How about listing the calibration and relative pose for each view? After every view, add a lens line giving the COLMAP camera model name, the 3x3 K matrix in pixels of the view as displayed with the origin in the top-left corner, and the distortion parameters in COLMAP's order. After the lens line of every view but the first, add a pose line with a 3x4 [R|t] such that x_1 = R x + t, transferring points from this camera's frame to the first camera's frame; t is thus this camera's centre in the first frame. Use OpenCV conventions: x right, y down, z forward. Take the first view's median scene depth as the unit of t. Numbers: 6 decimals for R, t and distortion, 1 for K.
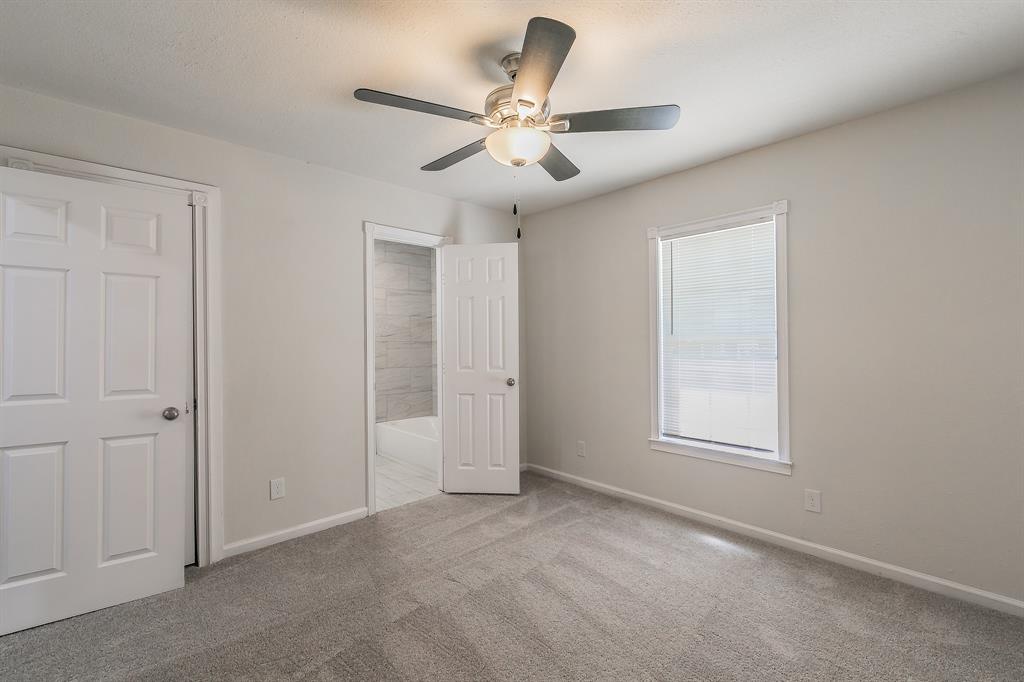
lens RADIAL K [[440.0, 0, 518.1], [0, 440.0, 339.9], [0, 0, 1]] dist [-0.001711, -0.000522]
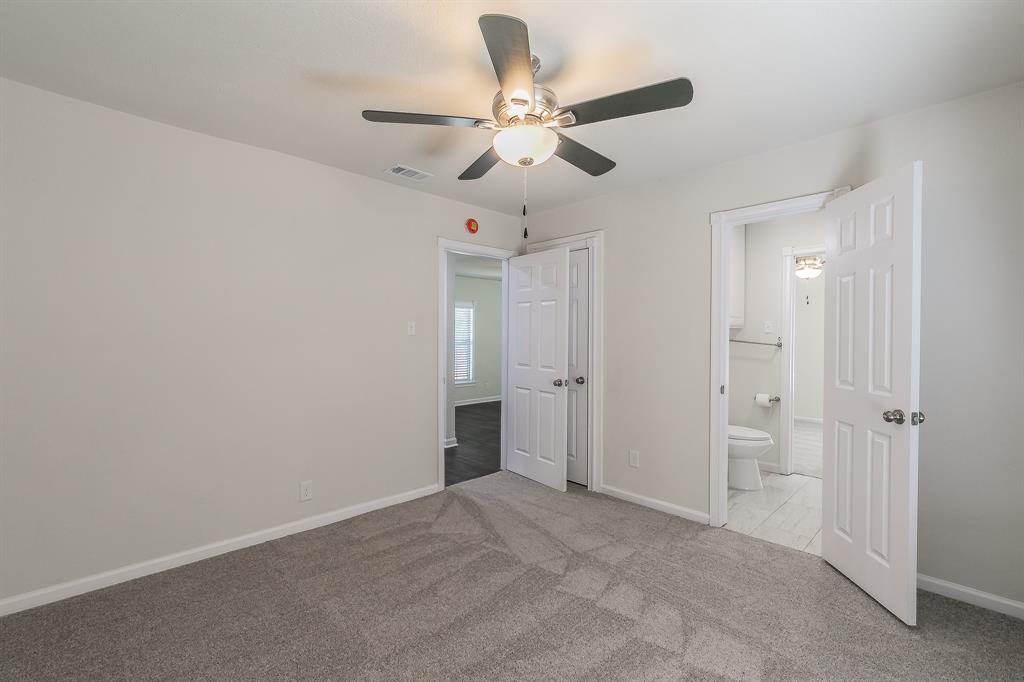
lens RADIAL K [[442.6, 0, 525.4], [0, 442.6, 342.5], [0, 0, 1]] dist [-0.002861, -0.000456]
pose [[0.037956, 0.020919, -0.999060, 0.705712], [-0.001368, 0.999781, 0.020882, -0.013328], [0.999278, 0.000574, 0.037976, 0.680506]]
